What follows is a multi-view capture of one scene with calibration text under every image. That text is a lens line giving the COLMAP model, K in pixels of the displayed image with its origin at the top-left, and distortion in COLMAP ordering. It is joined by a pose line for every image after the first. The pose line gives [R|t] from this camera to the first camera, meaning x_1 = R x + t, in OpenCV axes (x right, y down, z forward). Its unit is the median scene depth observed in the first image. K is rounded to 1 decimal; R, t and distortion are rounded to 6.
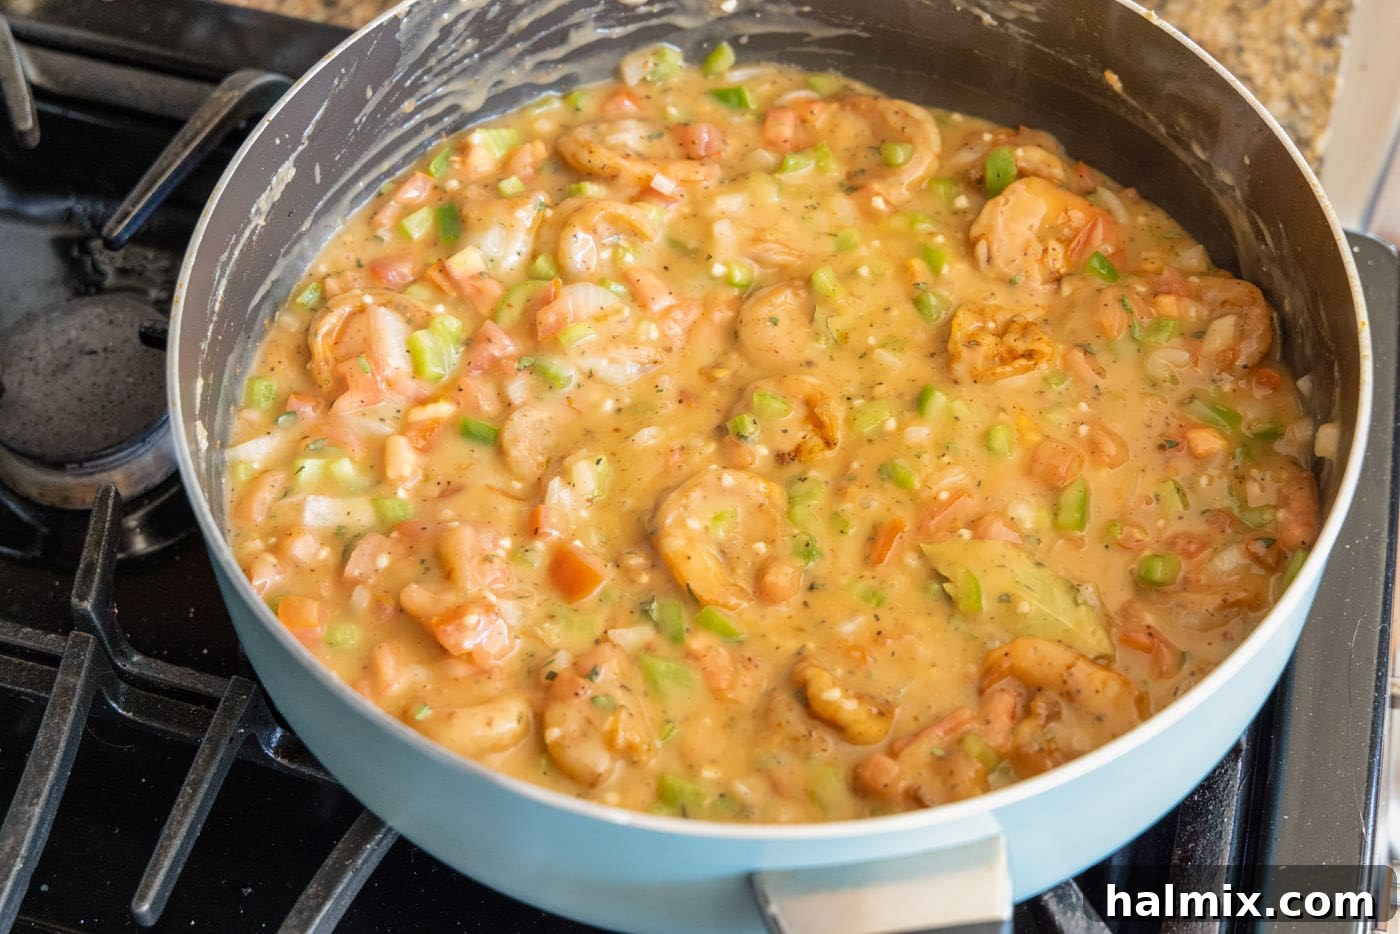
lens RADIAL K [[2331.9, 0, 706.3], [0, 2331.9, 470.4], [0, 0, 1]] dist [0.005537, 0.000000]
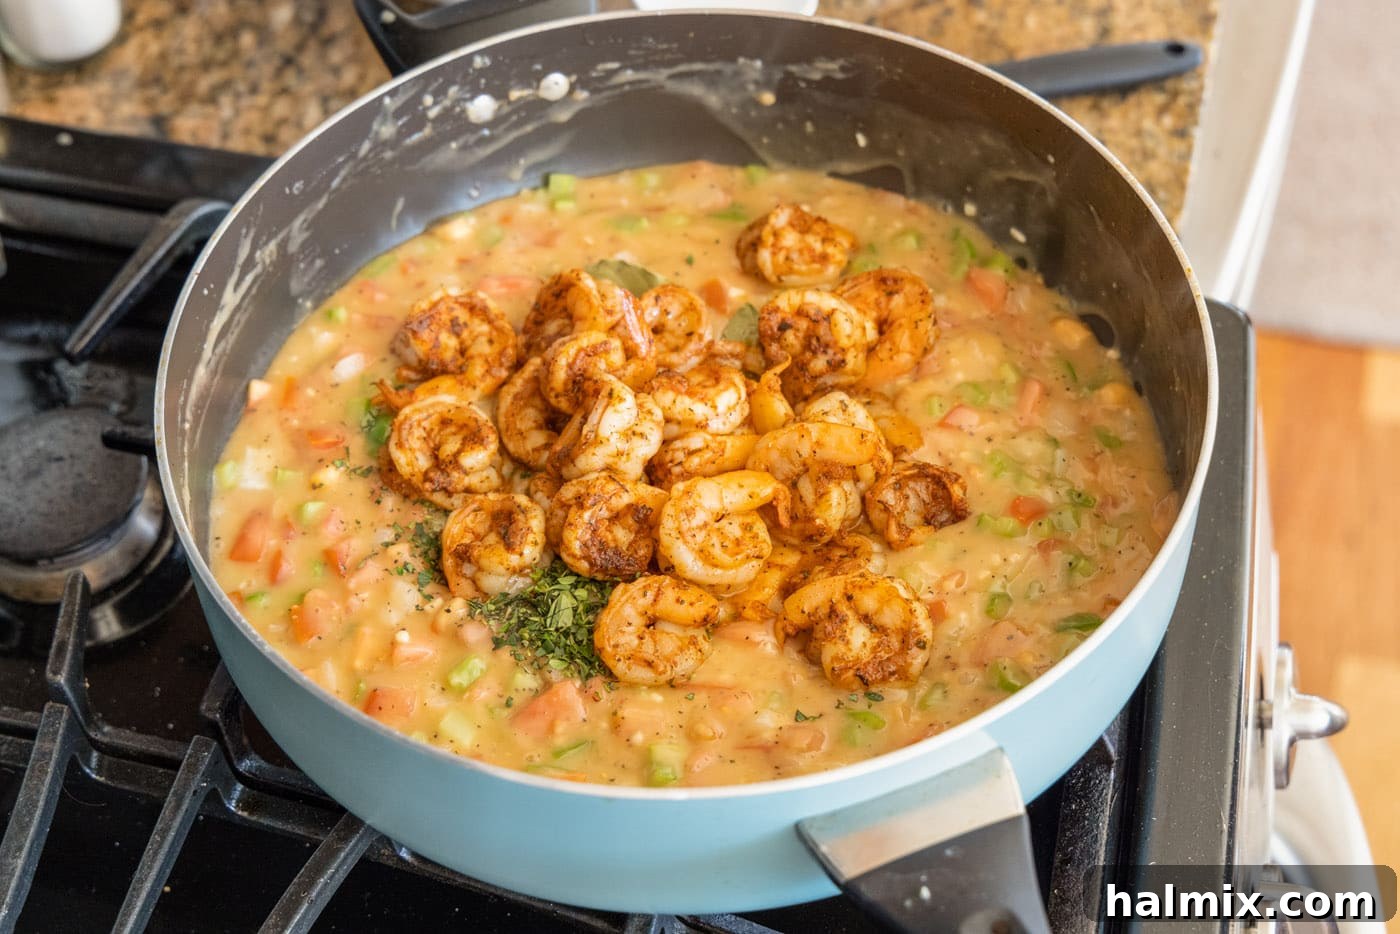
lens RADIAL K [[2331.9, 0, 696.9], [0, 2331.9, 456.3], [0, 0, 1]] dist [0.005537, 0.000000]
pose [[0.998892, -0.046246, 0.008756, 0.026725], [0.046733, 0.996622, -0.067534, 0.036817], [-0.005603, 0.067868, 0.997679, -0.096267]]
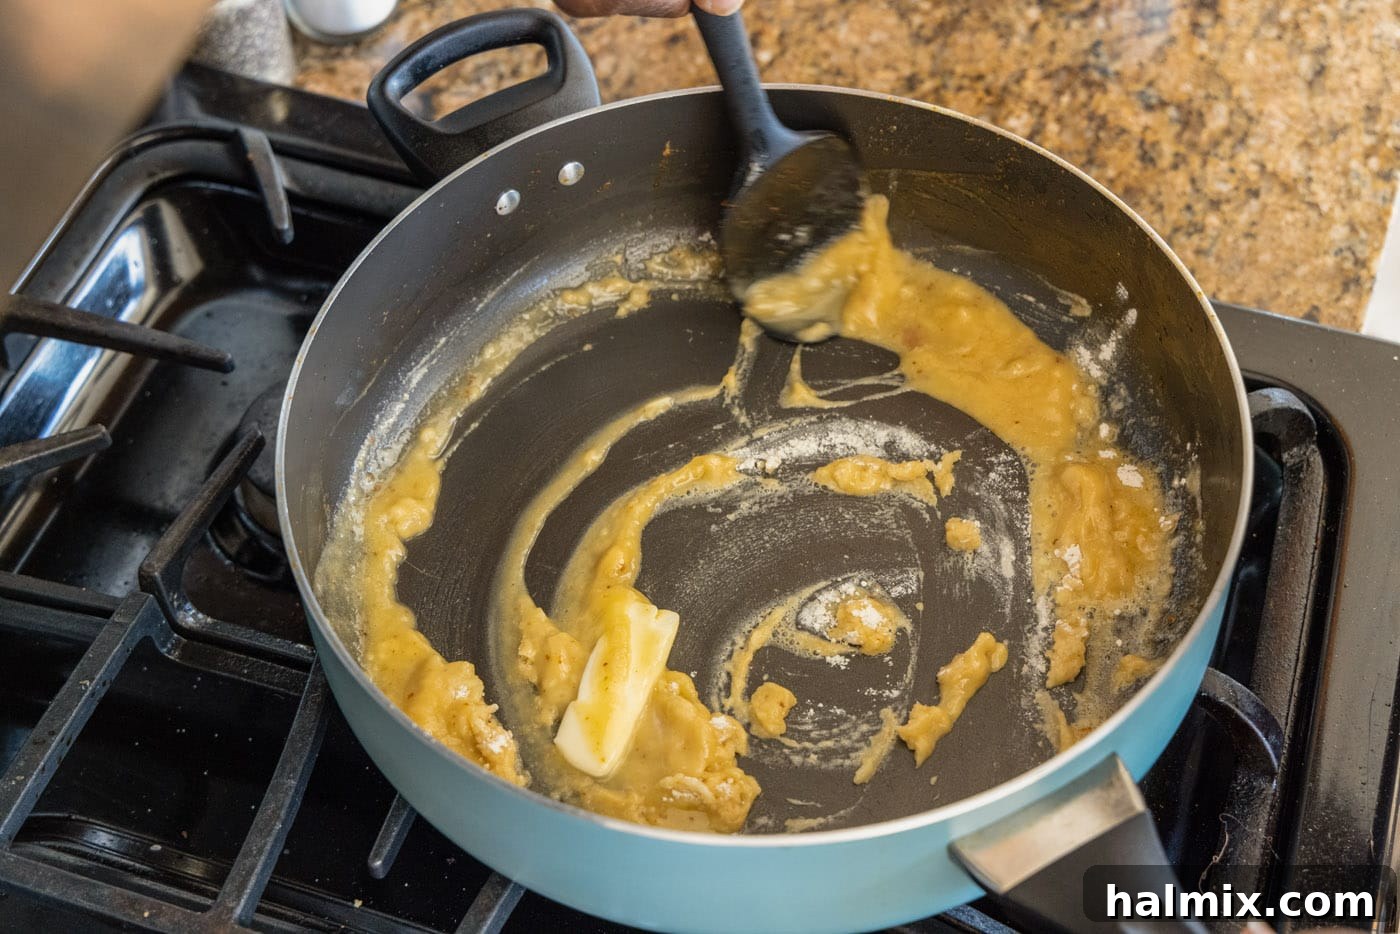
lens RADIAL K [[2331.9, 0, 696.9], [0, 2331.9, 463.9], [0, 0, 1]] dist [0.005537, 0.000000]
pose [[0.997865, 0.030132, -0.057942, -0.003674], [-0.031813, 0.999093, -0.028301, 0.003174], [0.057037, 0.030084, 0.997919, -0.199453]]
